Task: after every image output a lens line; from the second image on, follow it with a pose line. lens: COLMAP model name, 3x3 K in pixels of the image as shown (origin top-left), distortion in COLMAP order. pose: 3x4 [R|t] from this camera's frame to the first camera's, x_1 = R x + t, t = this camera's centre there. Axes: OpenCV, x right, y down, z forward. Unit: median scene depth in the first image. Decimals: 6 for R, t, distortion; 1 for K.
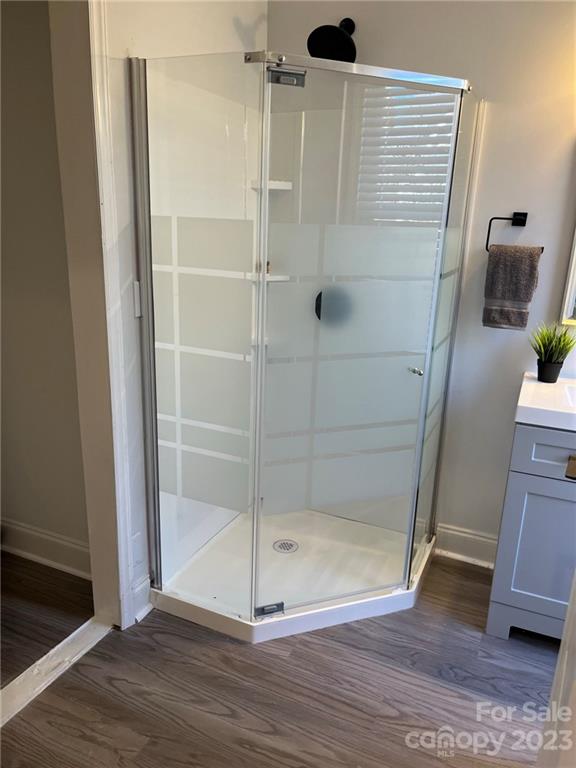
lens RADIAL K [[580.2, 0, 287.1], [0, 580.2, 381.9], [0, 0, 1]] dist [0.058435, -0.084520]
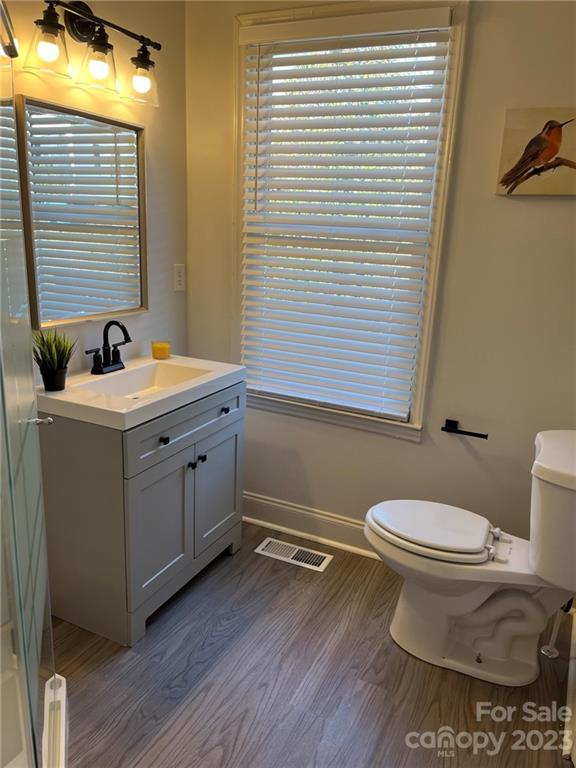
lens RADIAL K [[580.2, 0, 292.0], [0, 580.2, 385.1], [0, 0, 1]] dist [0.058435, -0.084520]
pose [[0.020836, -0.293440, 0.955750, -0.441680], [0.221338, 0.933591, 0.281811, -0.186338], [-0.974975, 0.205672, 0.084402, 0.545384]]
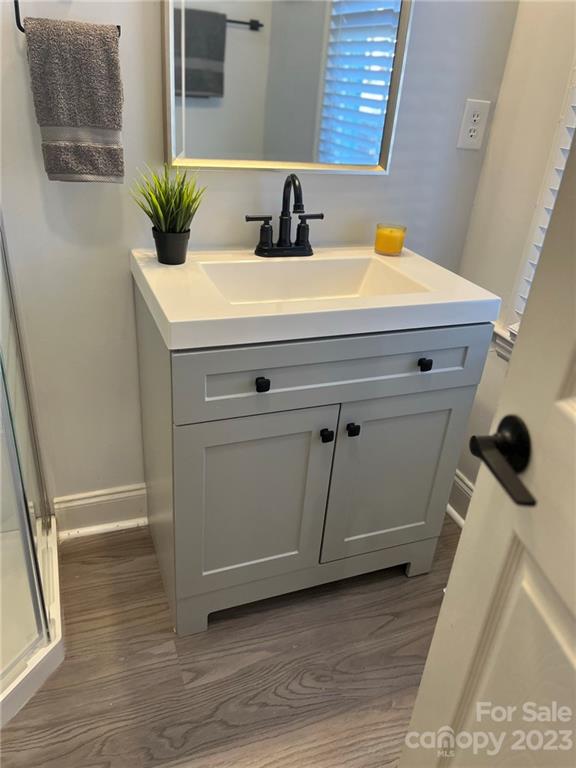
lens RADIAL K [[580.2, 0, 289.1], [0, 580.2, 385.2], [0, 0, 1]] dist [0.058435, -0.084520]
pose [[0.701044, -0.320777, 0.636898, 0.077550], [0.139020, 0.937458, 0.319134, -0.060692], [-0.699436, -0.135185, 0.701794, 0.434137]]
